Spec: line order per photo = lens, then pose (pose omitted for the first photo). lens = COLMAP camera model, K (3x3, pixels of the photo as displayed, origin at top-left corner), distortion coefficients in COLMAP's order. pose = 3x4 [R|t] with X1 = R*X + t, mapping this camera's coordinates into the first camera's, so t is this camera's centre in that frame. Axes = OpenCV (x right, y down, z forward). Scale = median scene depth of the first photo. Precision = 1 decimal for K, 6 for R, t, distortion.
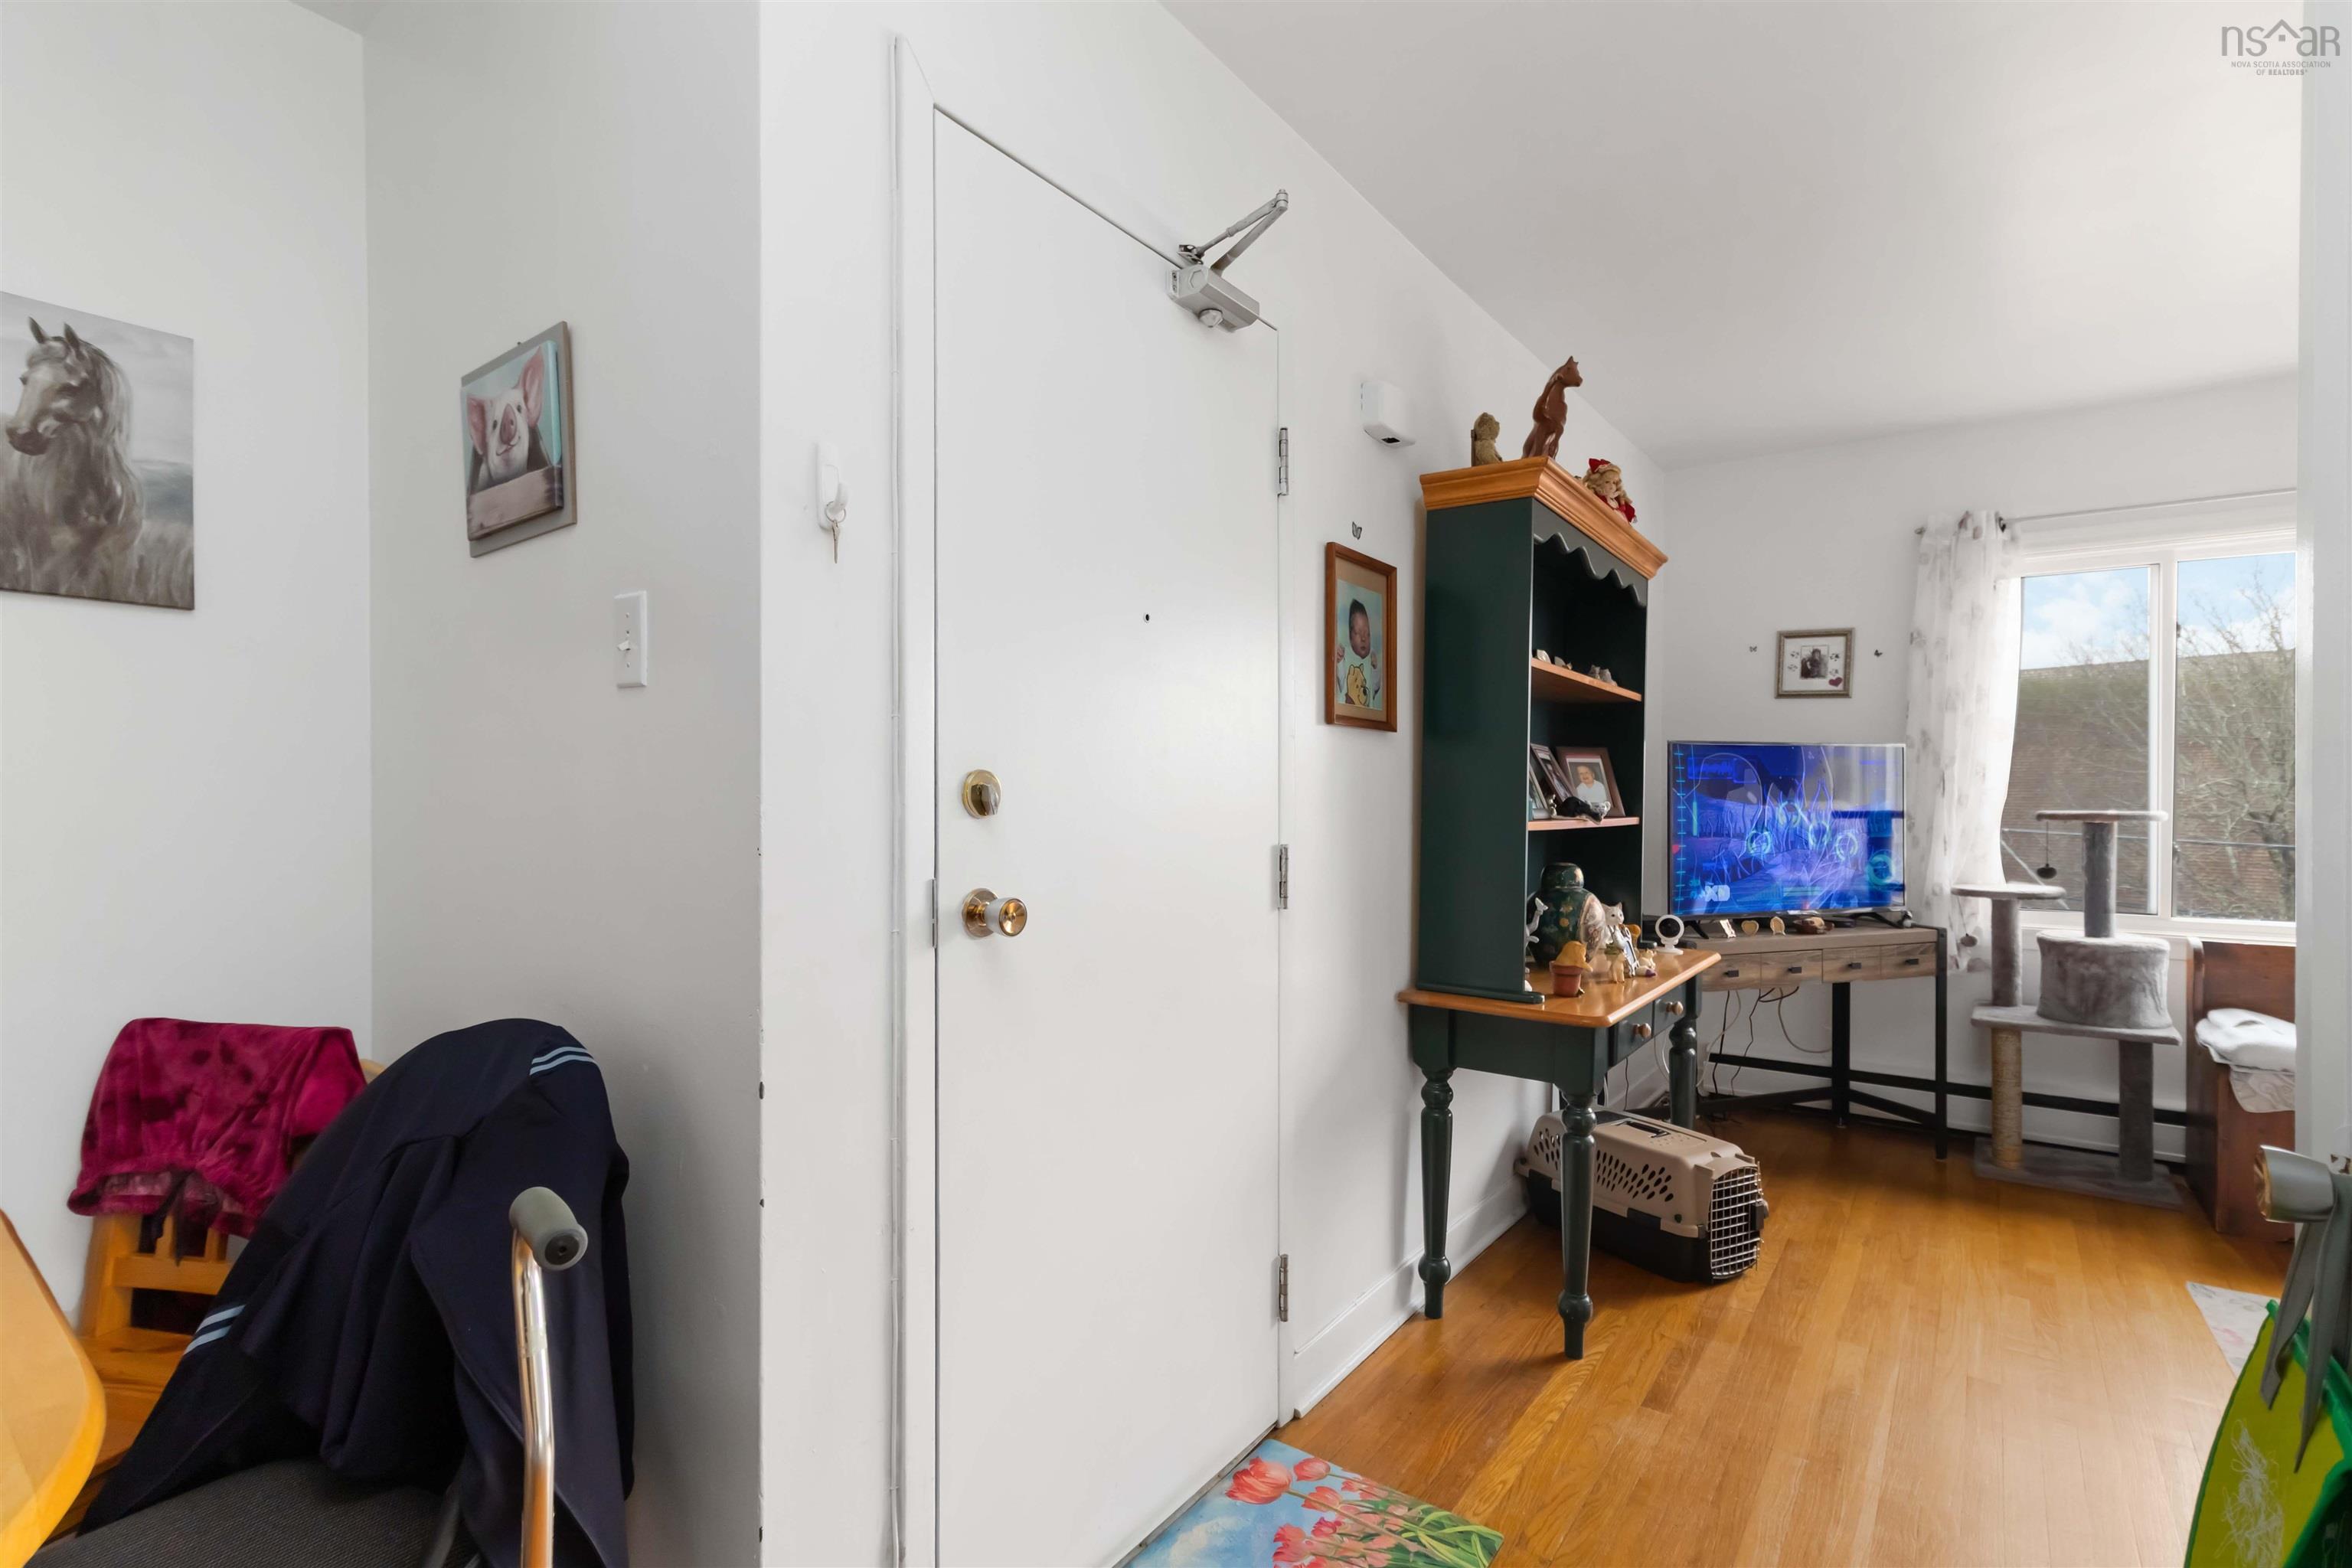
lens RADIAL K [[1077.0, 0, 1176.0], [0, 1077.0, 795.0], [0, 0, 1]] dist [0.002126, -0.000366]
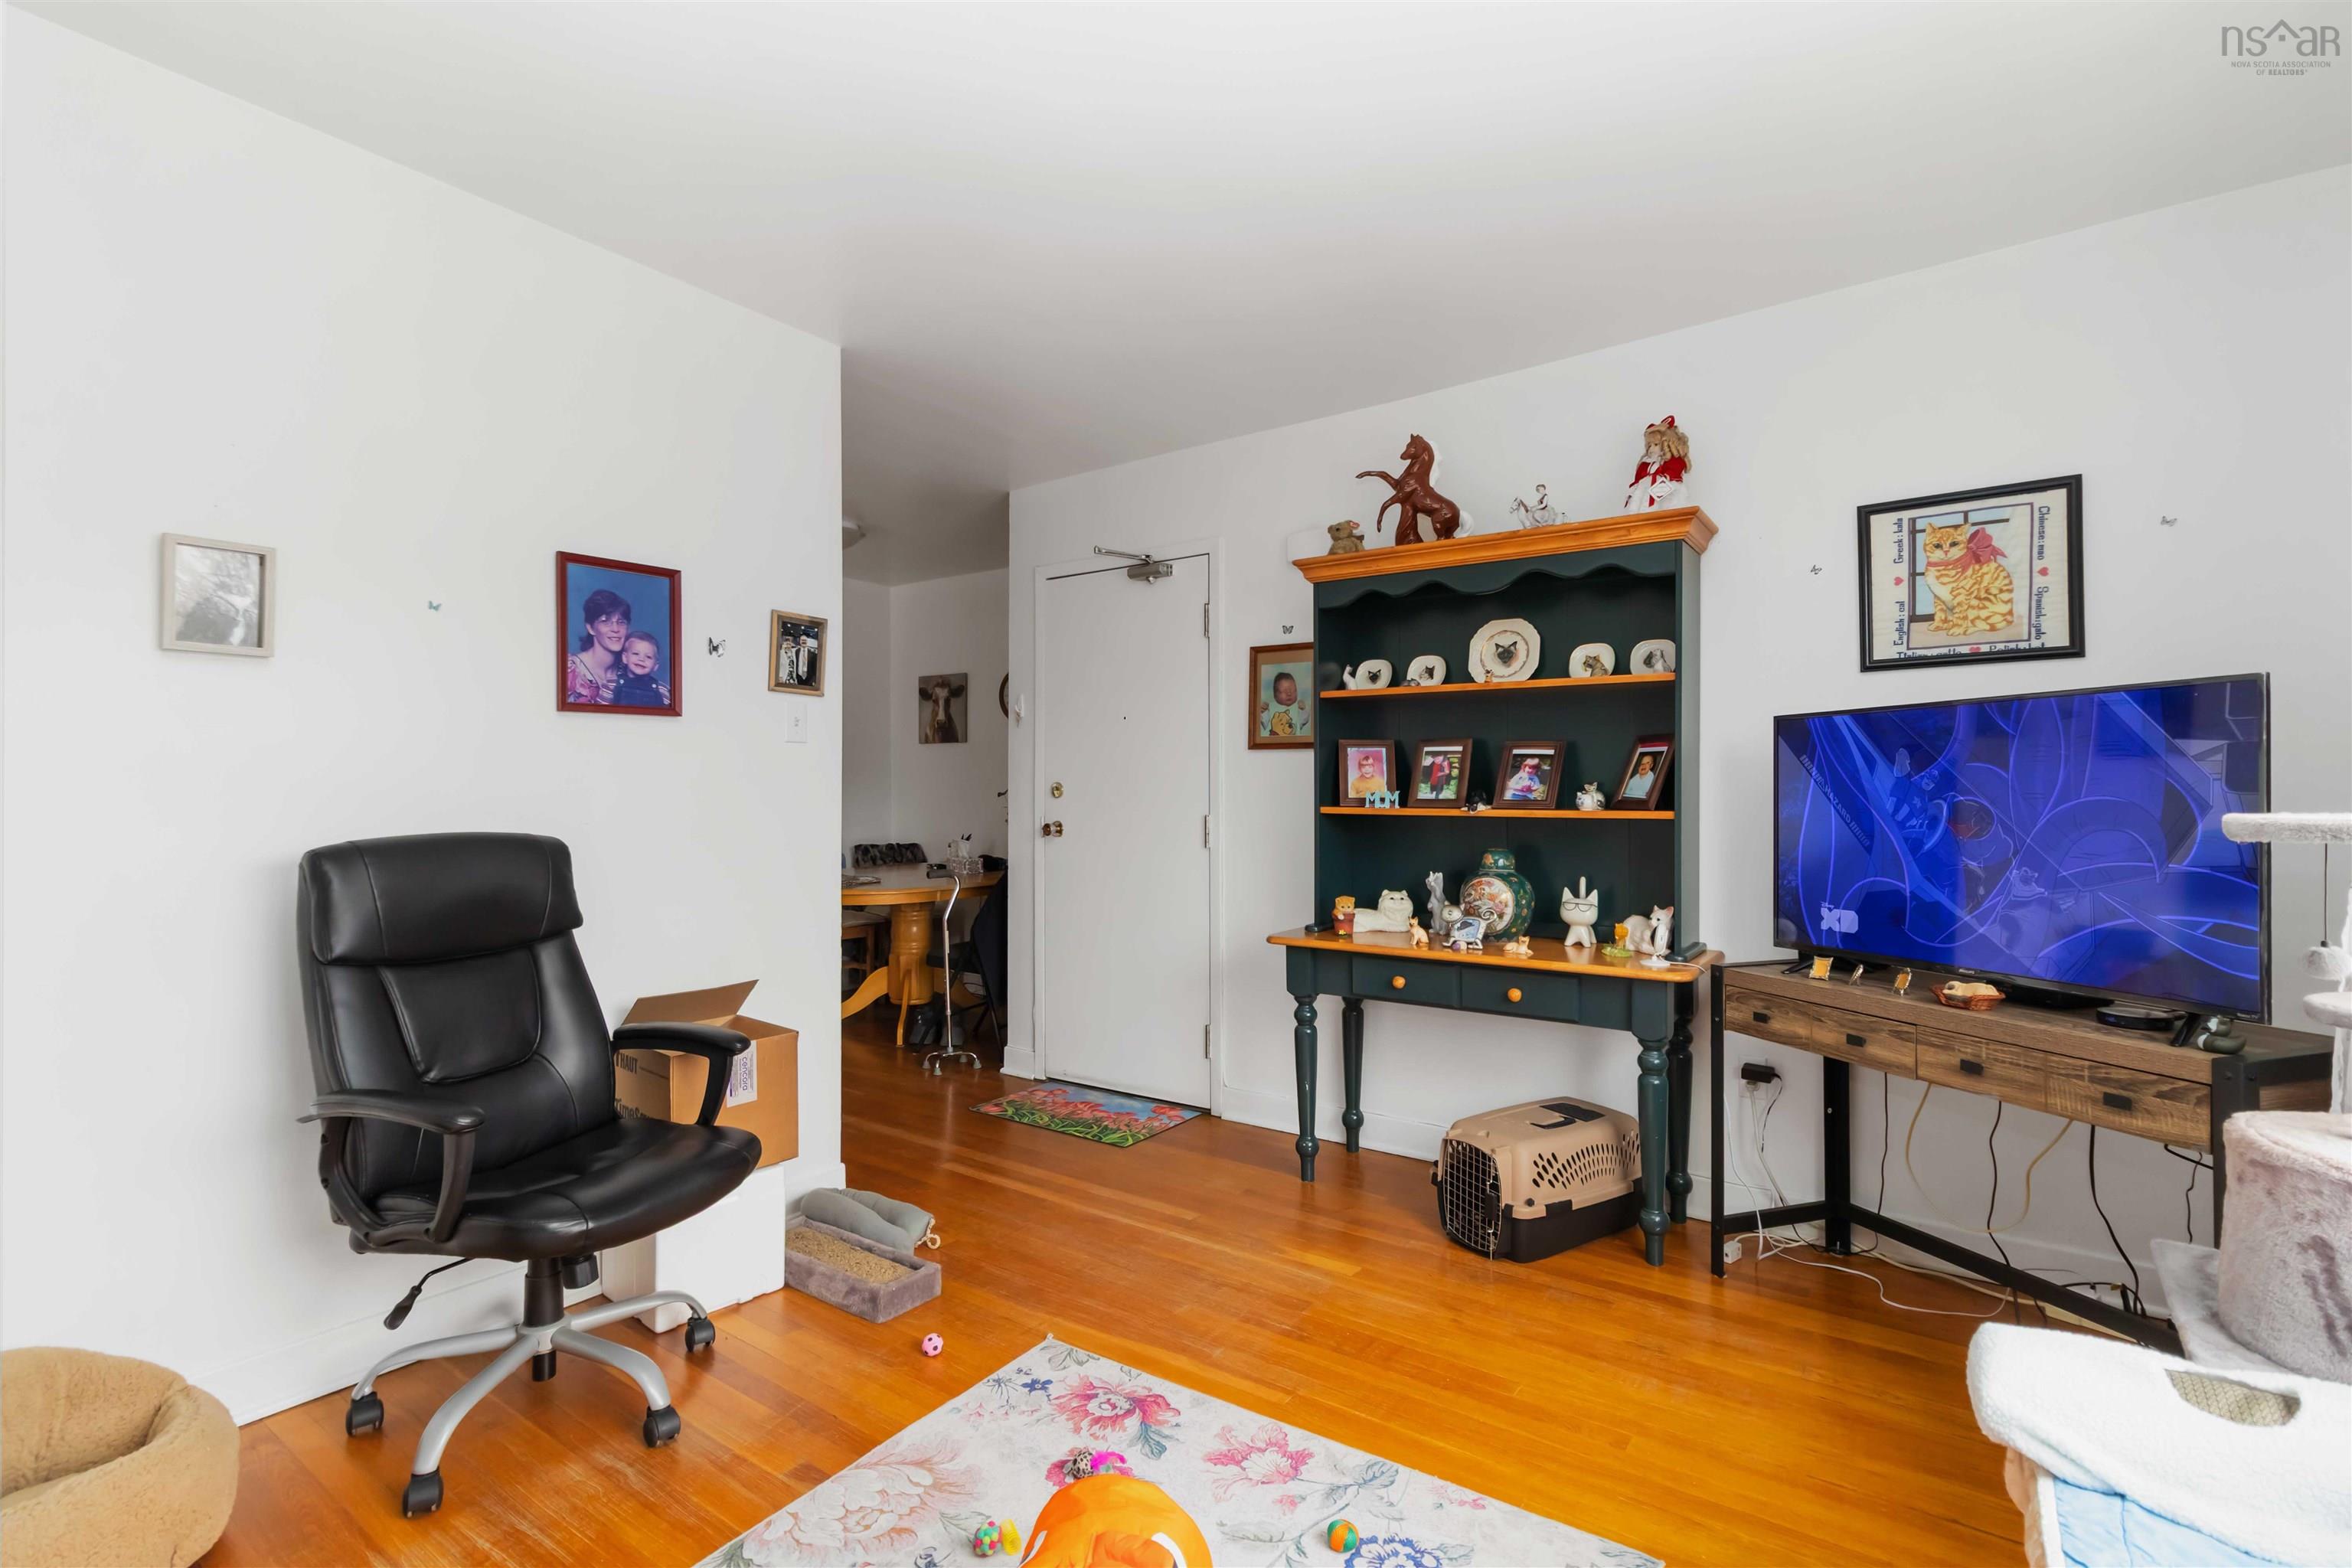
lens RADIAL K [[1014.9, 0, 1258.3], [0, 1014.9, 783.1], [0, 0, 1]] dist [0.014409, -0.000060]
pose [[0.084418, -0.013981, -0.996332, 1.201924], [-0.000580, 0.999901, -0.014080, 0.009403], [0.996430, 0.001766, 0.084402, 0.575727]]
